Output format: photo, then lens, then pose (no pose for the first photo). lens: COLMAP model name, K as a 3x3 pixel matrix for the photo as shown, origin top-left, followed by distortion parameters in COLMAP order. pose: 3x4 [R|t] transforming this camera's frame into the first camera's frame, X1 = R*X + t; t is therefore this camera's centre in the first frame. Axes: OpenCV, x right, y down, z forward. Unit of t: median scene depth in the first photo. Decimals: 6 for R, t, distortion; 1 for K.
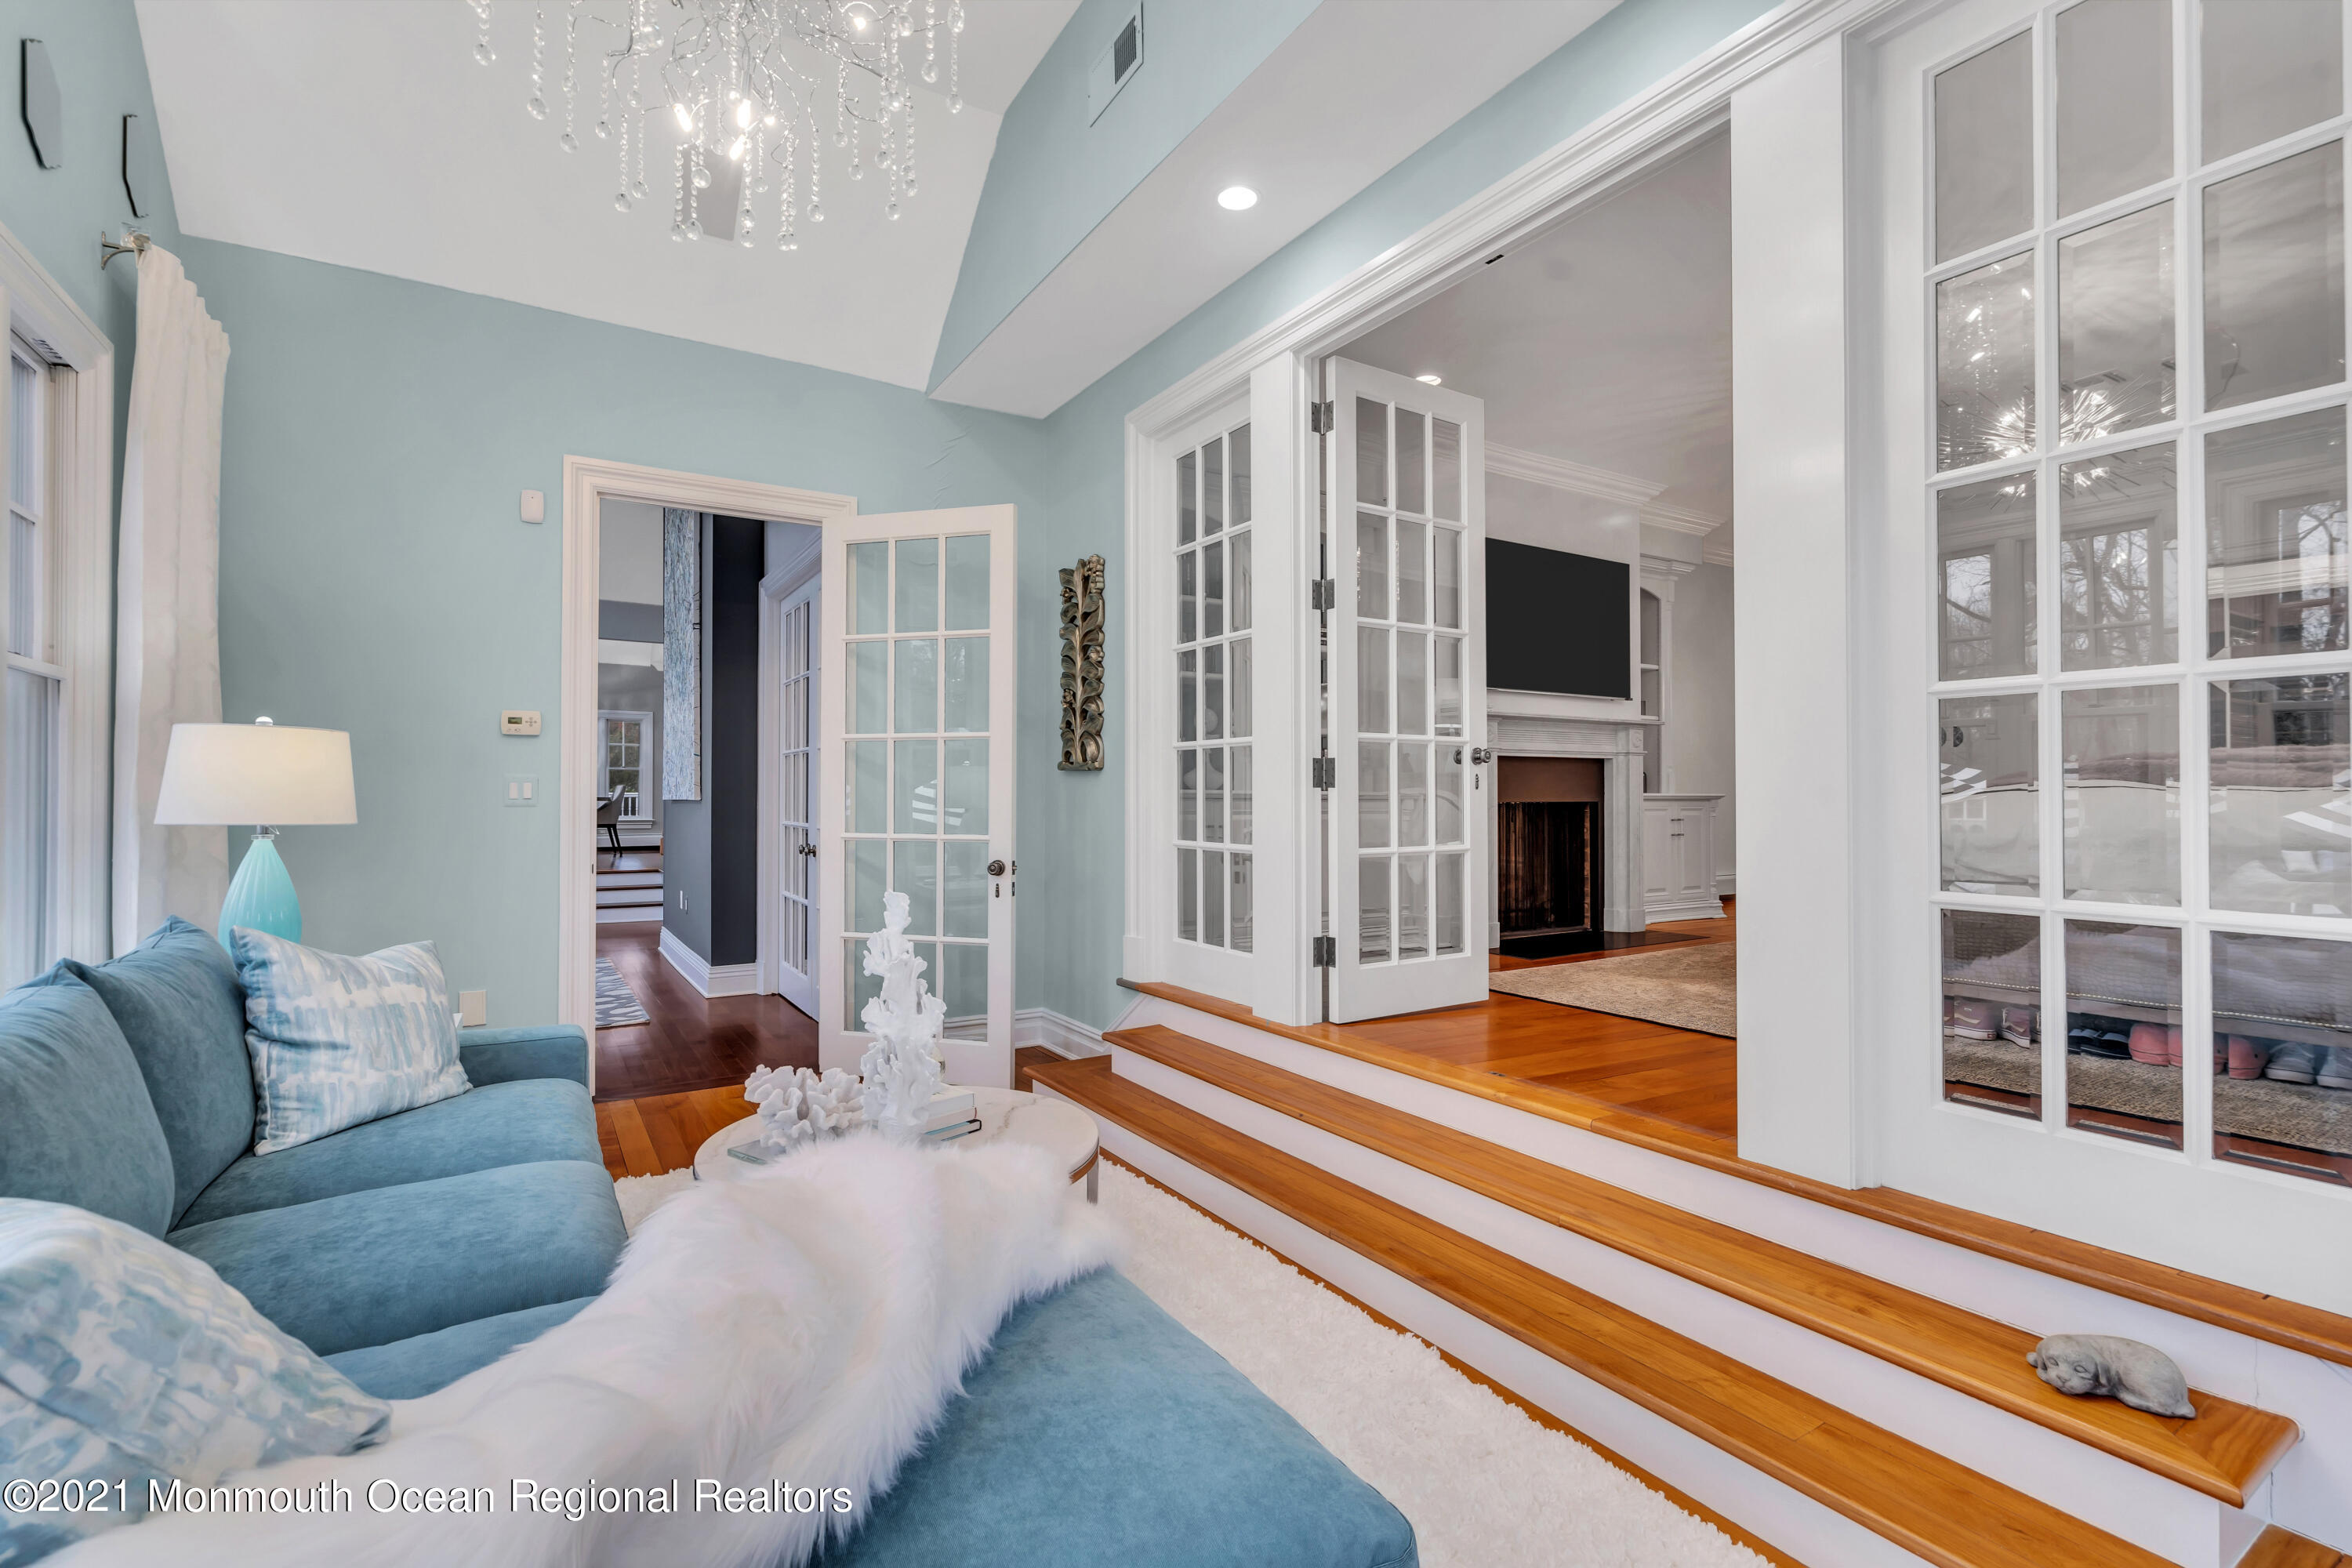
lens RADIAL K [[1064.9, 0, 1159.7], [0, 1064.9, 784.9], [0, 0, 1]] dist [-0.003072, -0.000332]
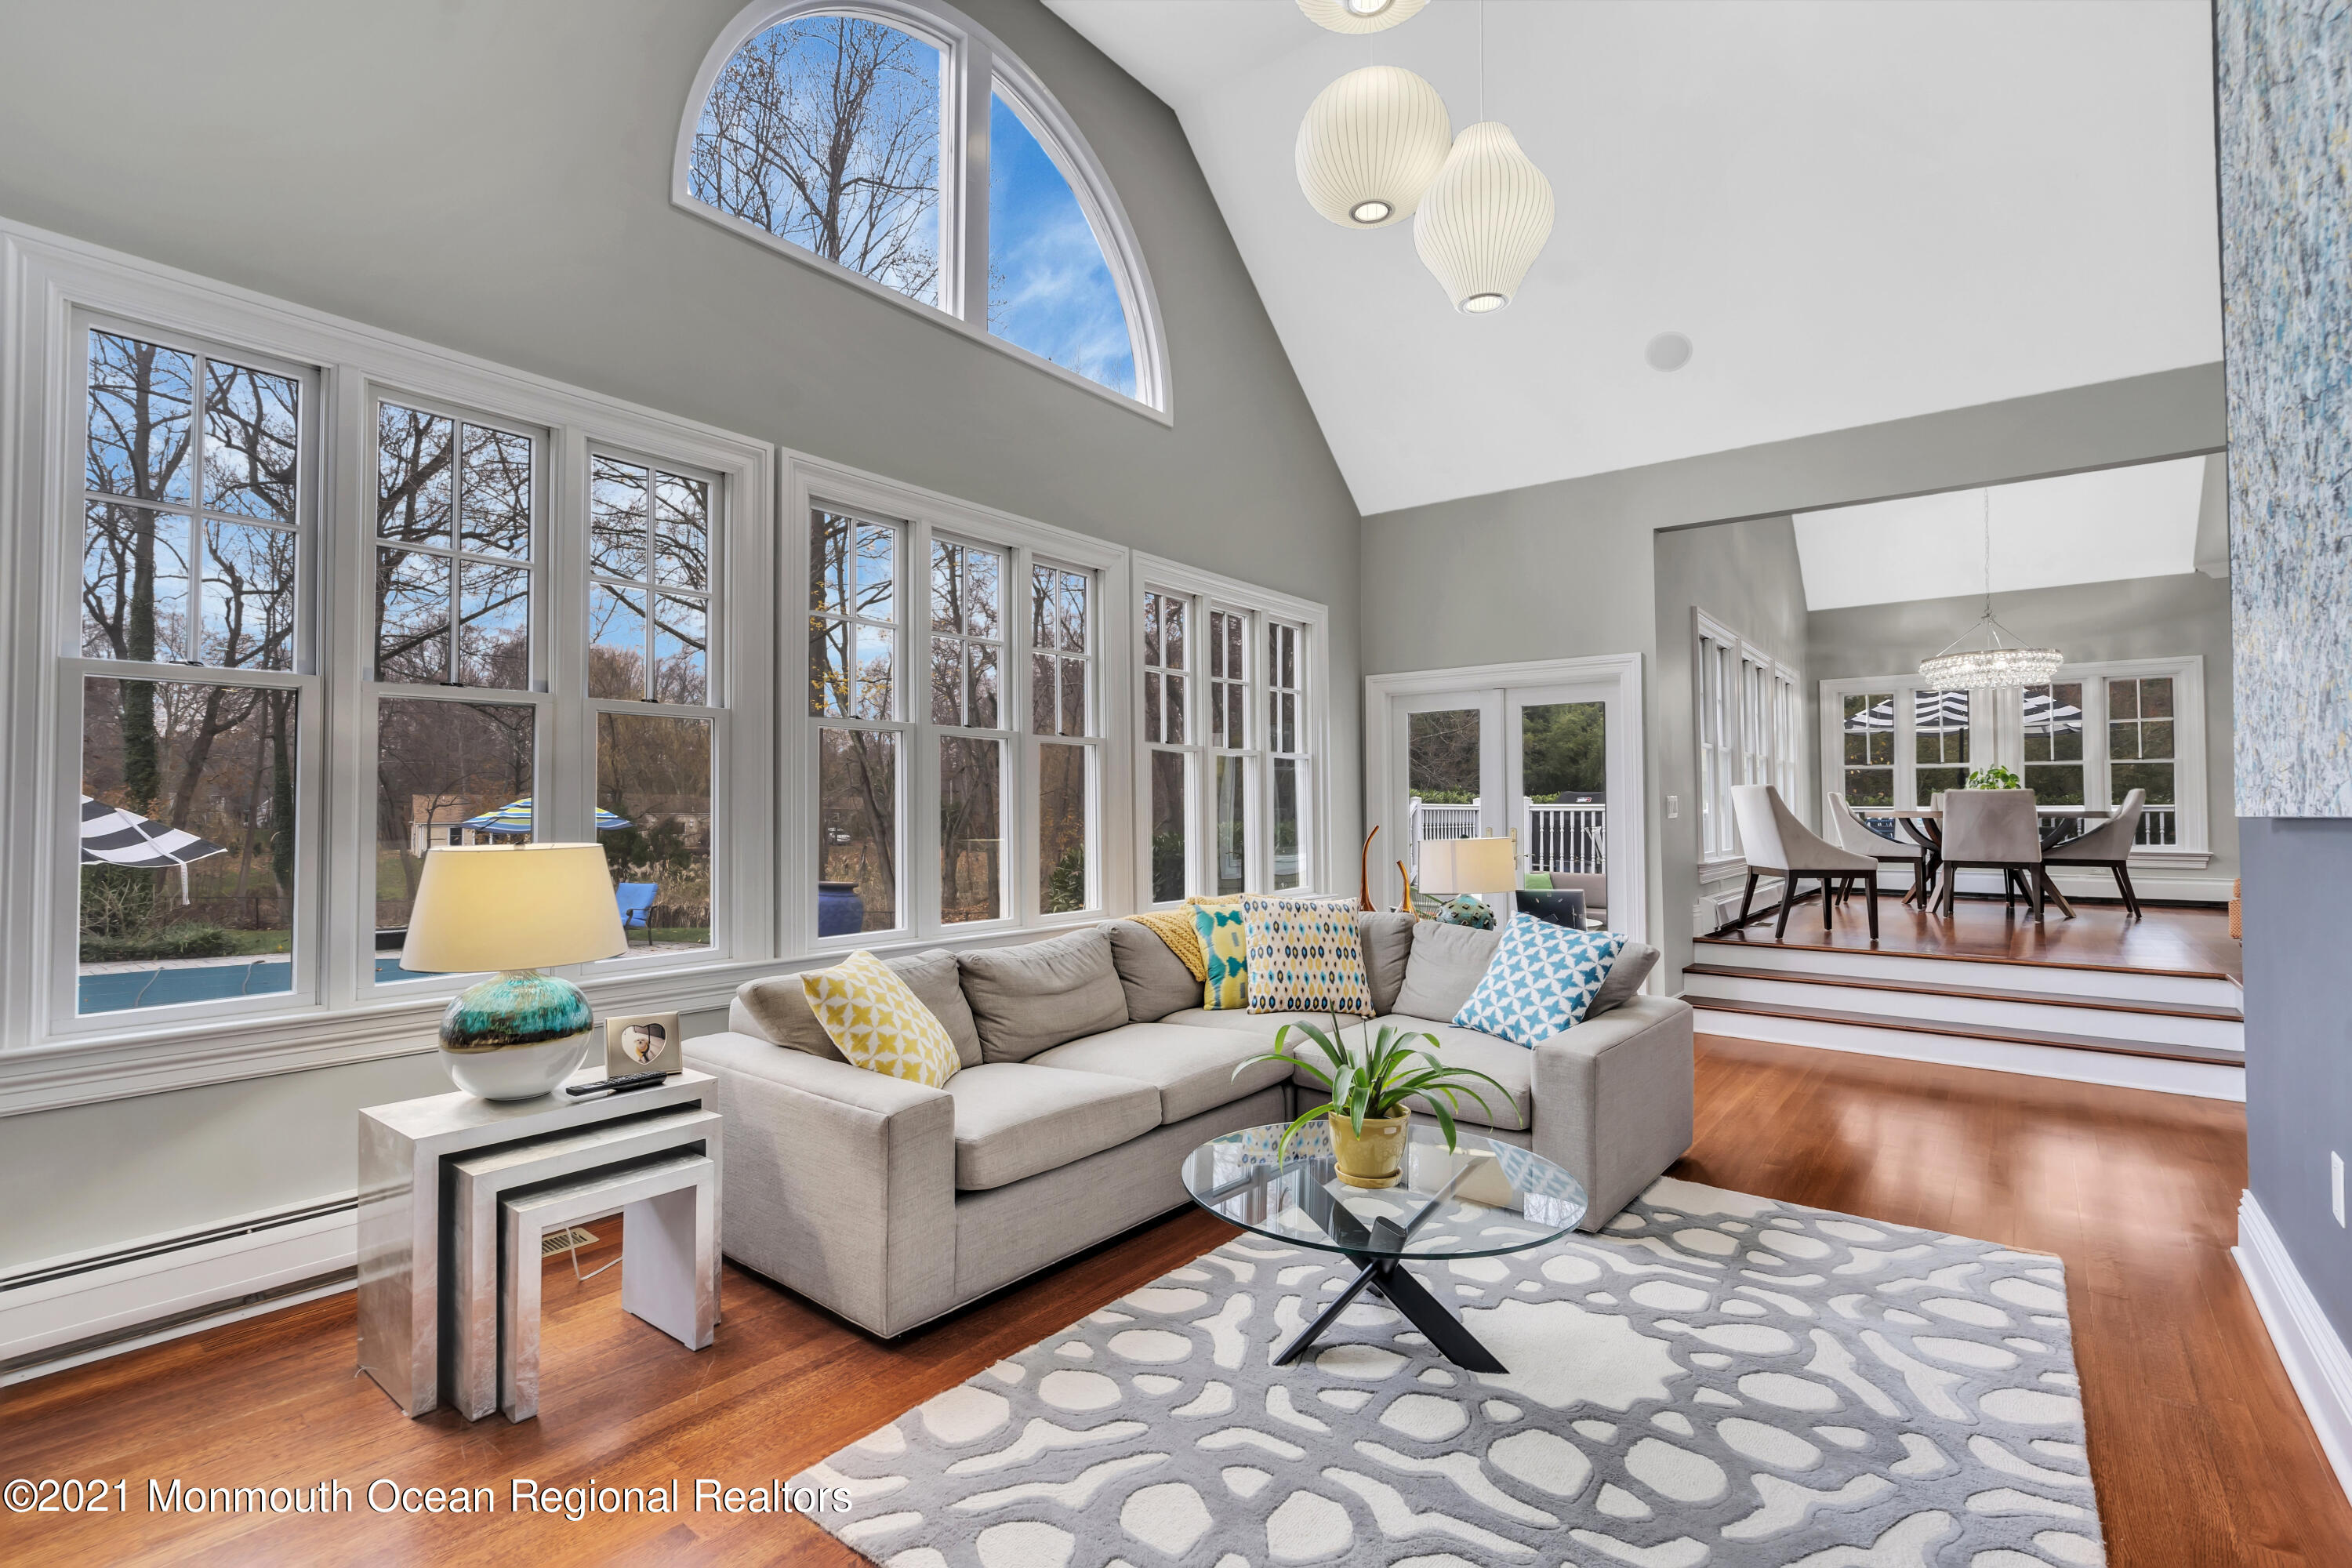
lens RADIAL K [[1112.3, 0, 1151.4], [0, 1112.3, 785.8], [0, 0, 1]] dist [-0.004043, 0.000008]
pose [[0.354418, -0.026479, -0.934712, -0.544920], [0.011977, 0.999646, -0.023777, 0.021114], [0.935011, -0.002768, 0.354609, 1.157086]]
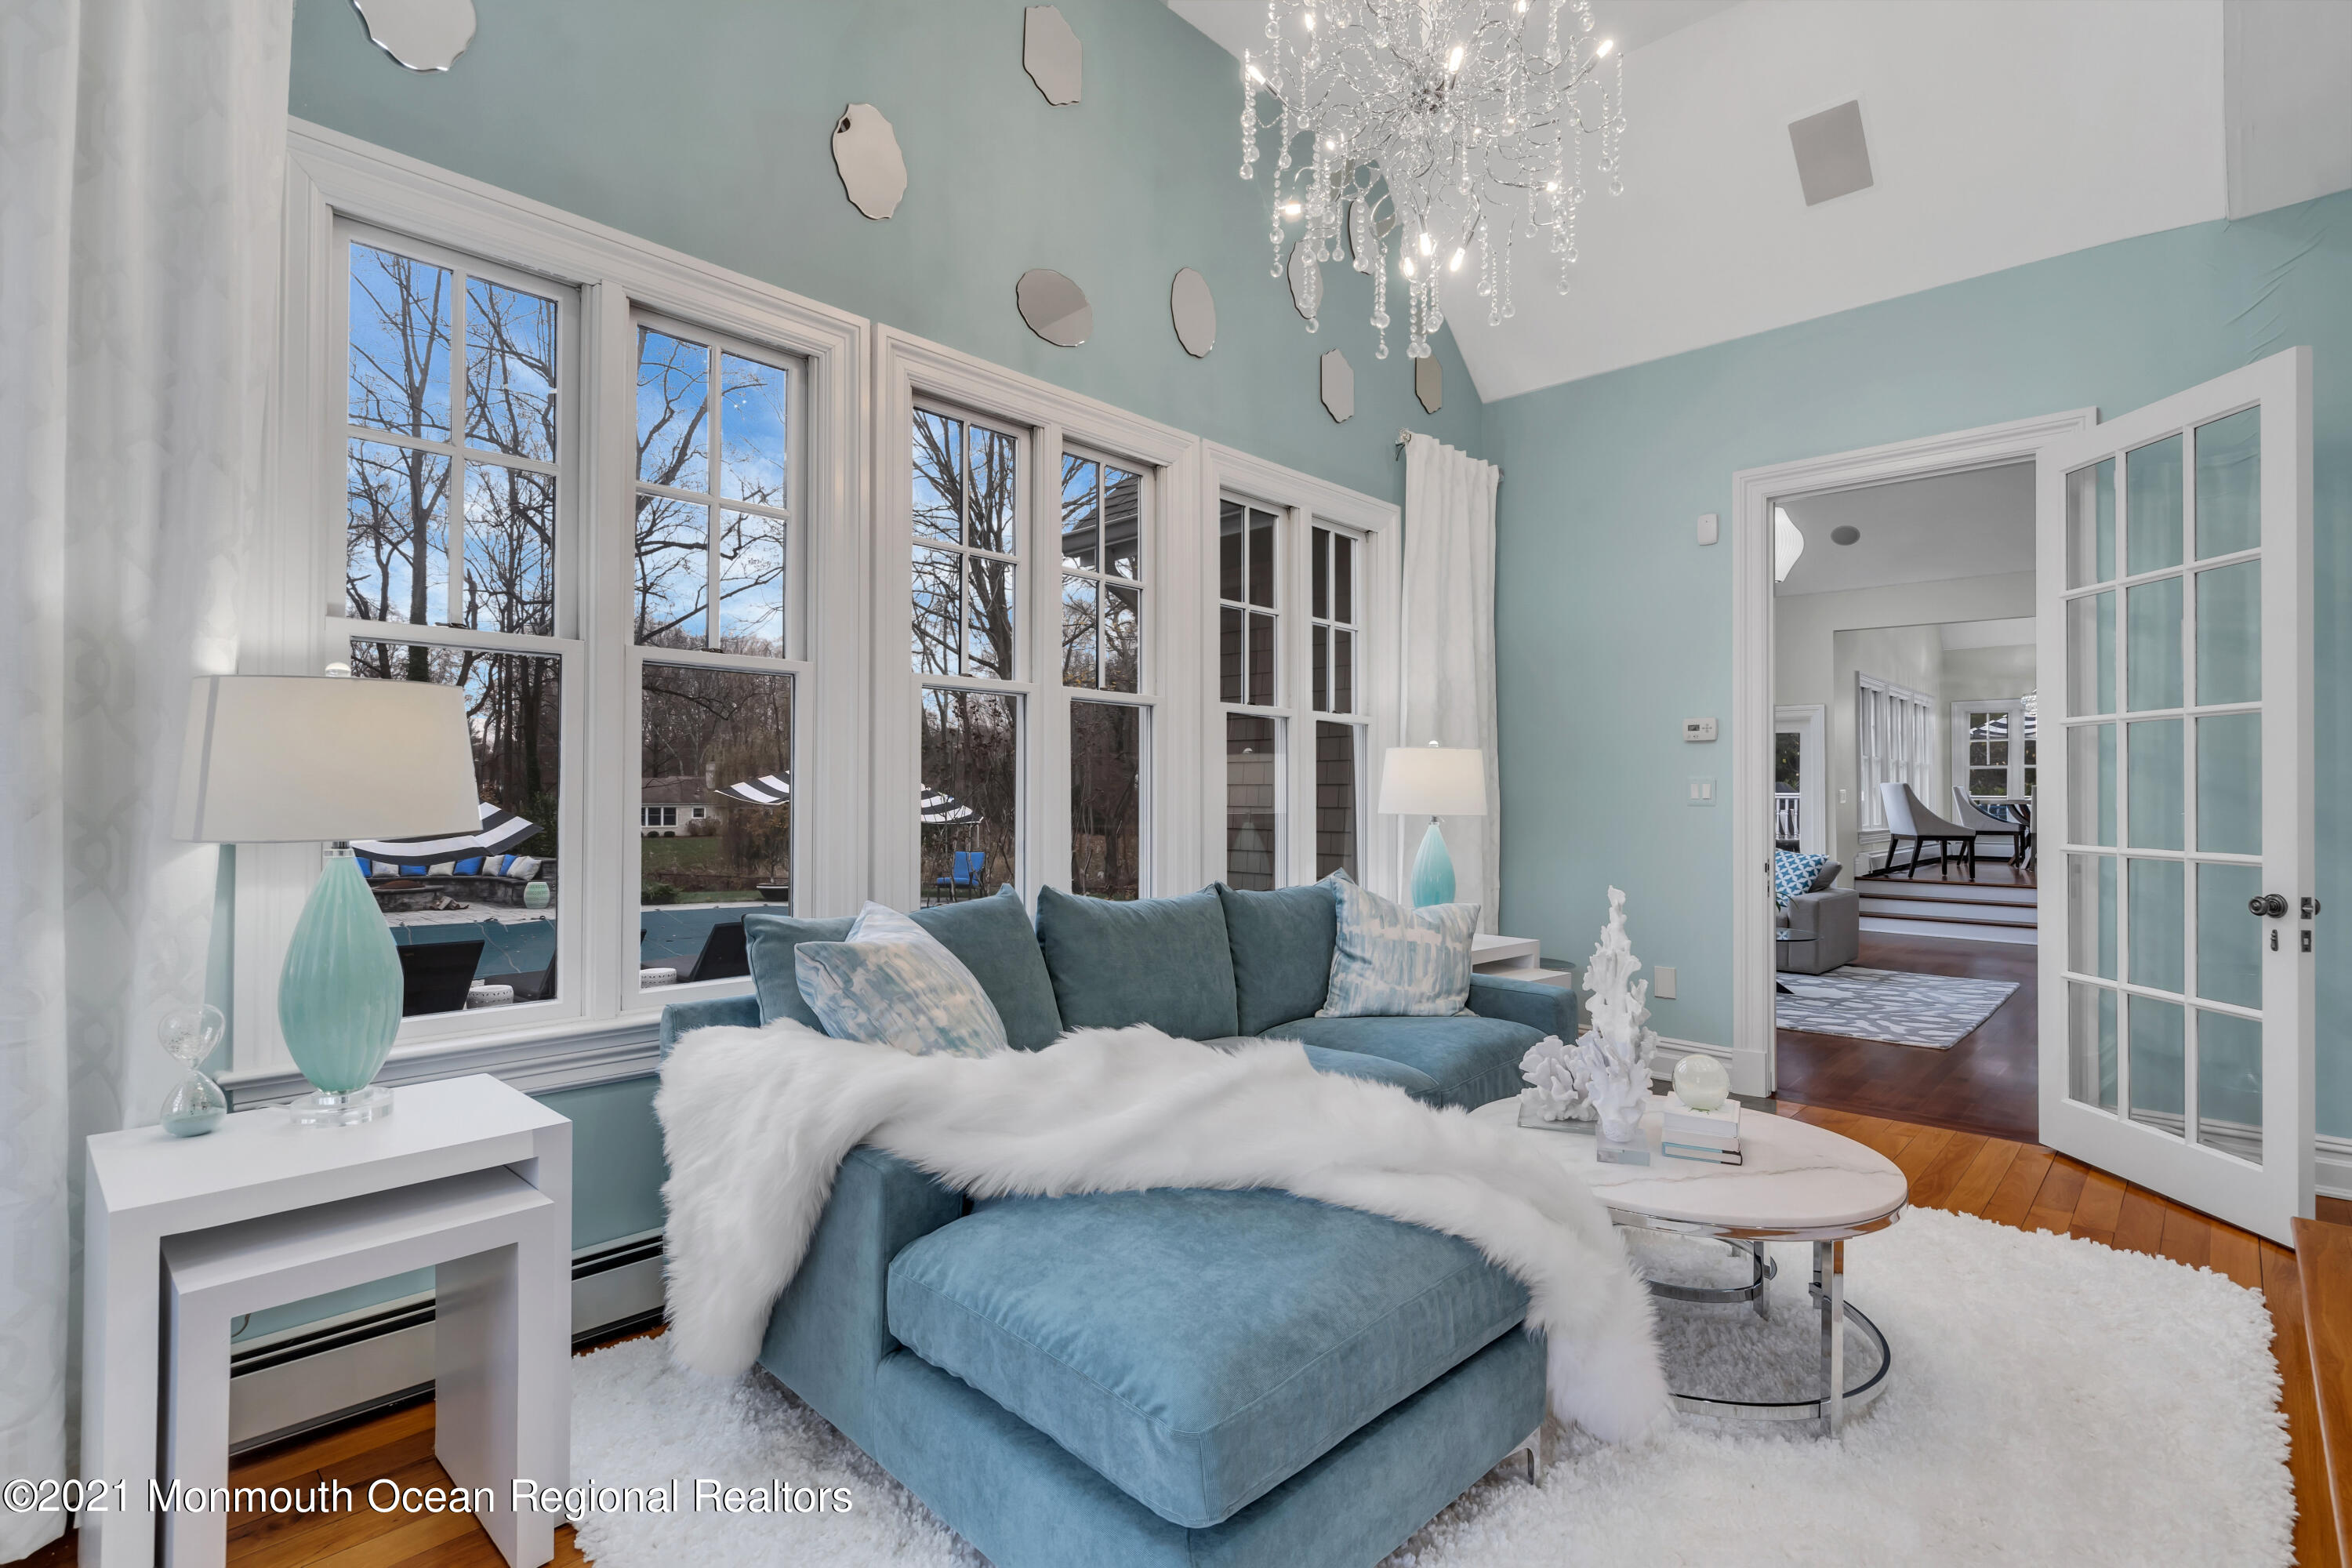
lens RADIAL K [[1112.3, 0, 1151.4], [0, 1112.3, 785.8], [0, 0, 1]] dist [-0.004043, 0.000008]
pose [[0.255679, -0.008392, -0.966725, 0.357590], [0.006895, 0.999953, -0.006857, 0.003456], [0.966737, -0.004912, 0.255724, 0.161880]]
